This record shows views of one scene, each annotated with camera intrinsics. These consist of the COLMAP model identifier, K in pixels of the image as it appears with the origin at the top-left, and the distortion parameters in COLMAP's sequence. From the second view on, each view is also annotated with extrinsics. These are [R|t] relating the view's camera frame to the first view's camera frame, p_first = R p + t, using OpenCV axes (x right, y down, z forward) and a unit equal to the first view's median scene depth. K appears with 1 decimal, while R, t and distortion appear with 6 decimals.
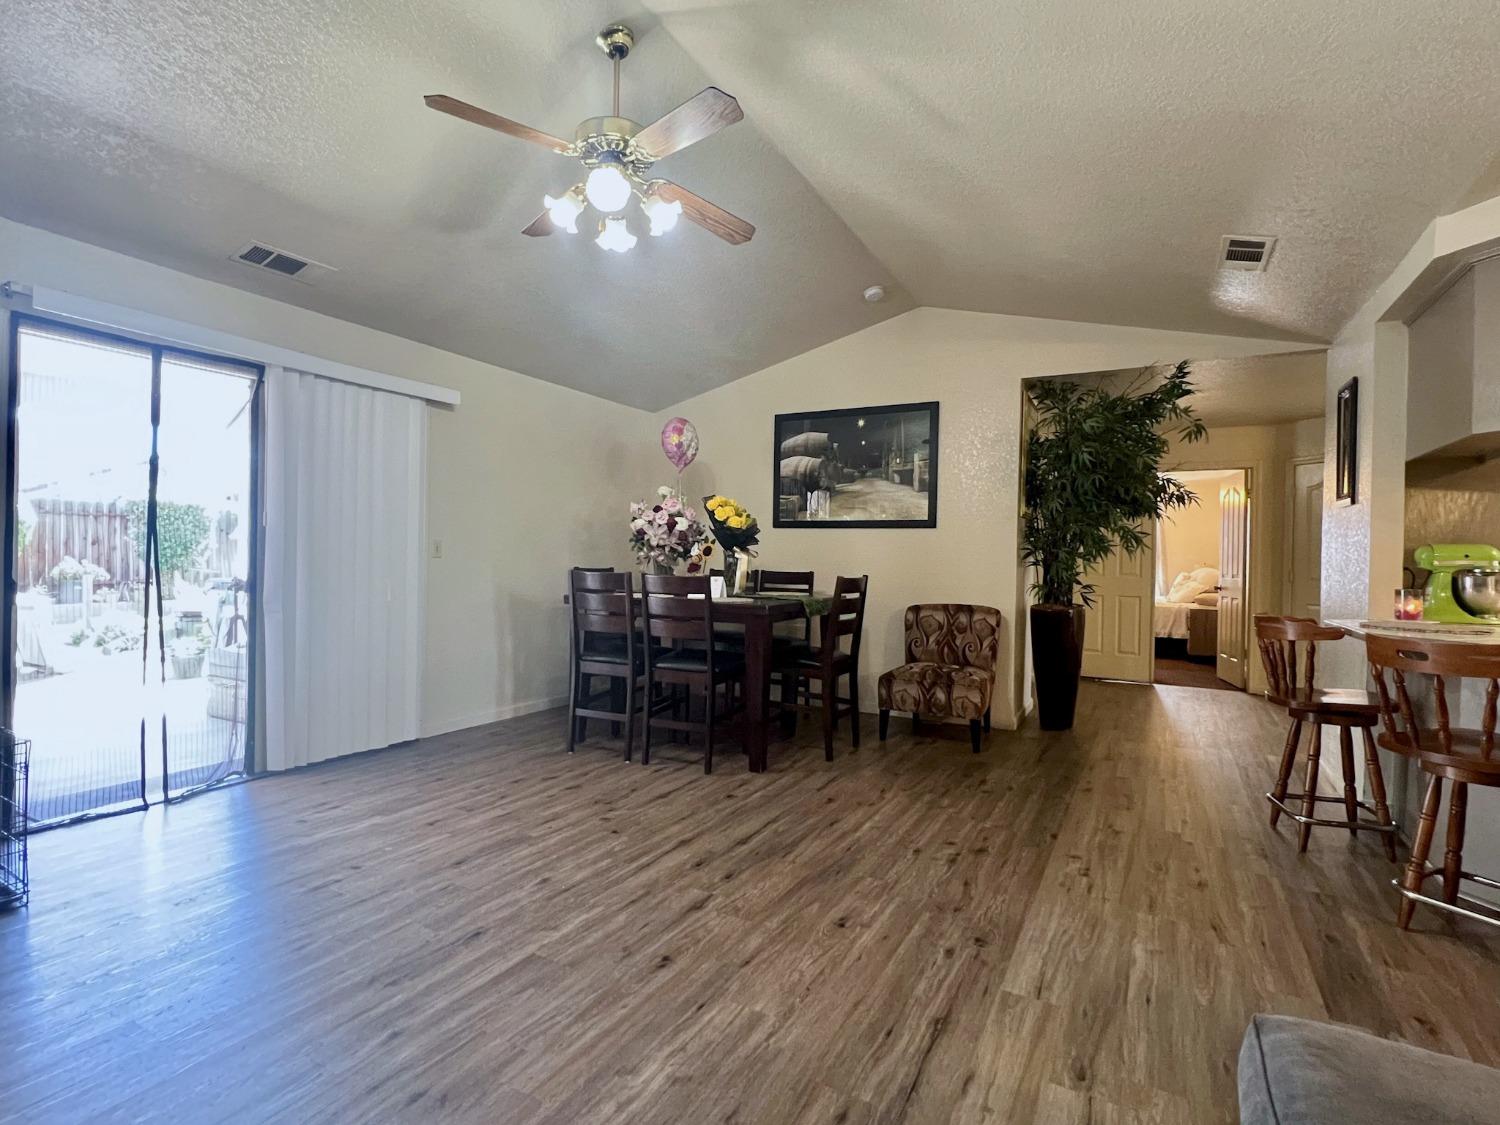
lens RADIAL K [[739.0, 0, 750.0], [0, 739.0, 562.5], [0, 0, 1]] dist [0.001523, 0.000151]
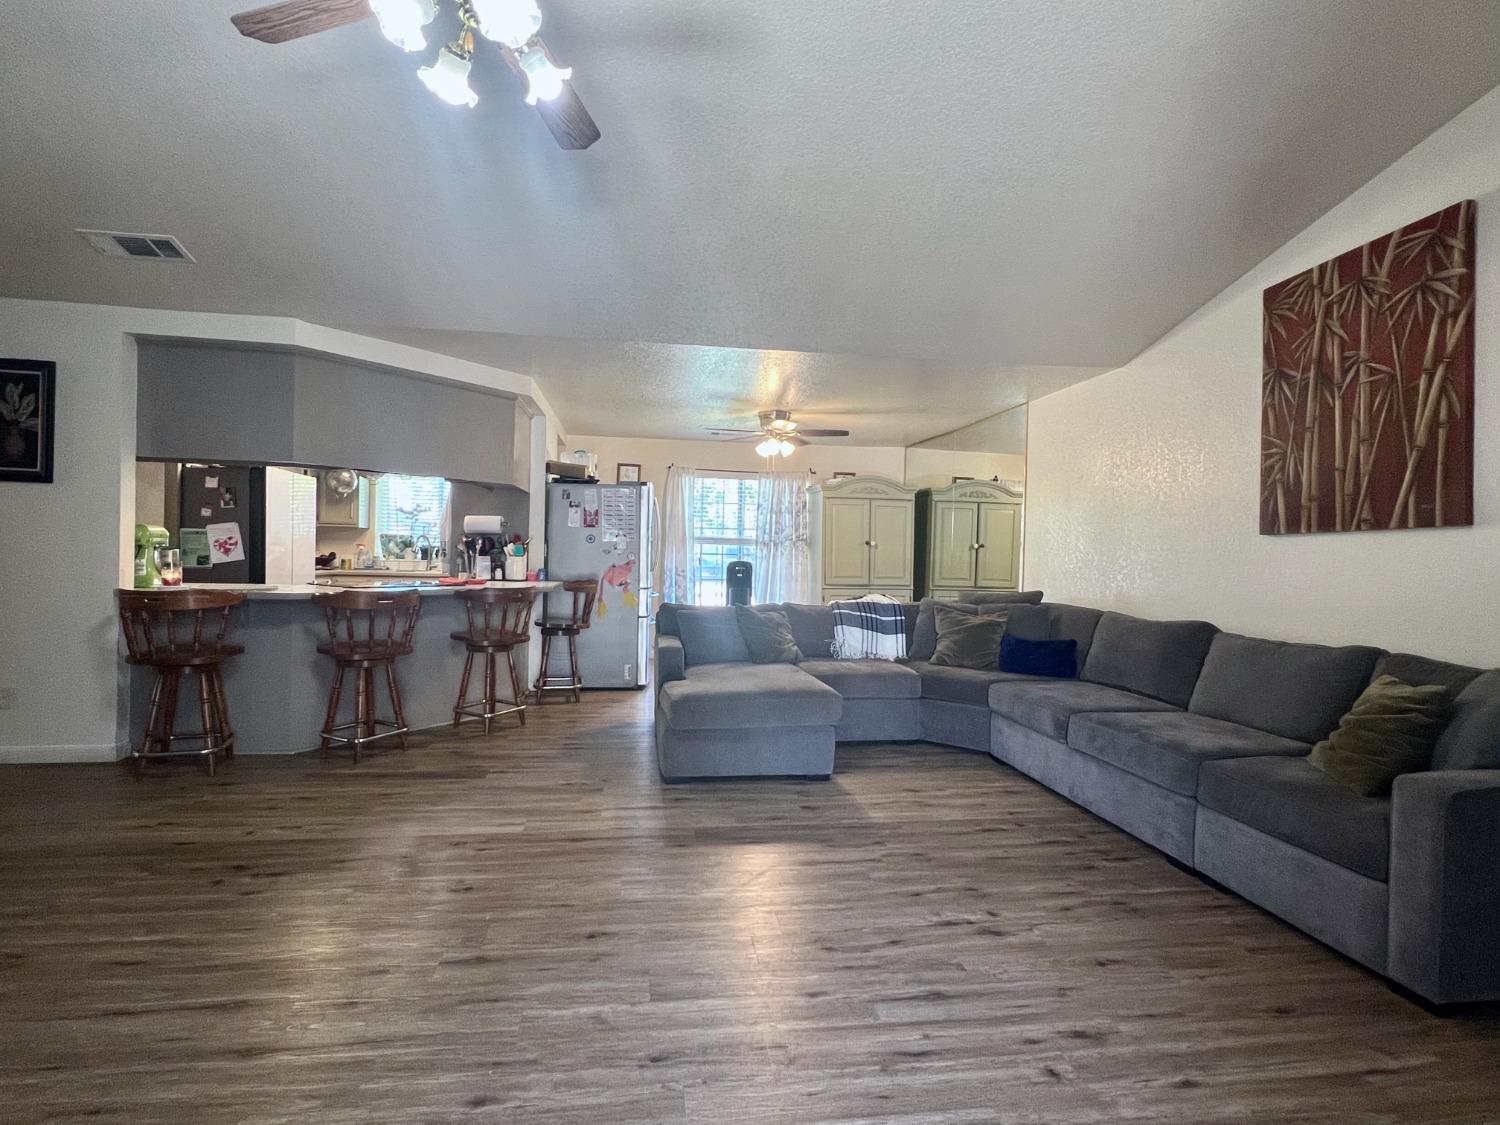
lens RADIAL K [[739.0, 0, 750.0], [0, 739.0, 562.5], [0, 0, 1]] dist [0.001523, 0.000151]
pose [[-0.615951, -0.041545, 0.786688, -0.924335], [-0.030608, 0.999117, 0.028798, -0.035778], [-0.787190, -0.006341, -0.616678, 1.276929]]
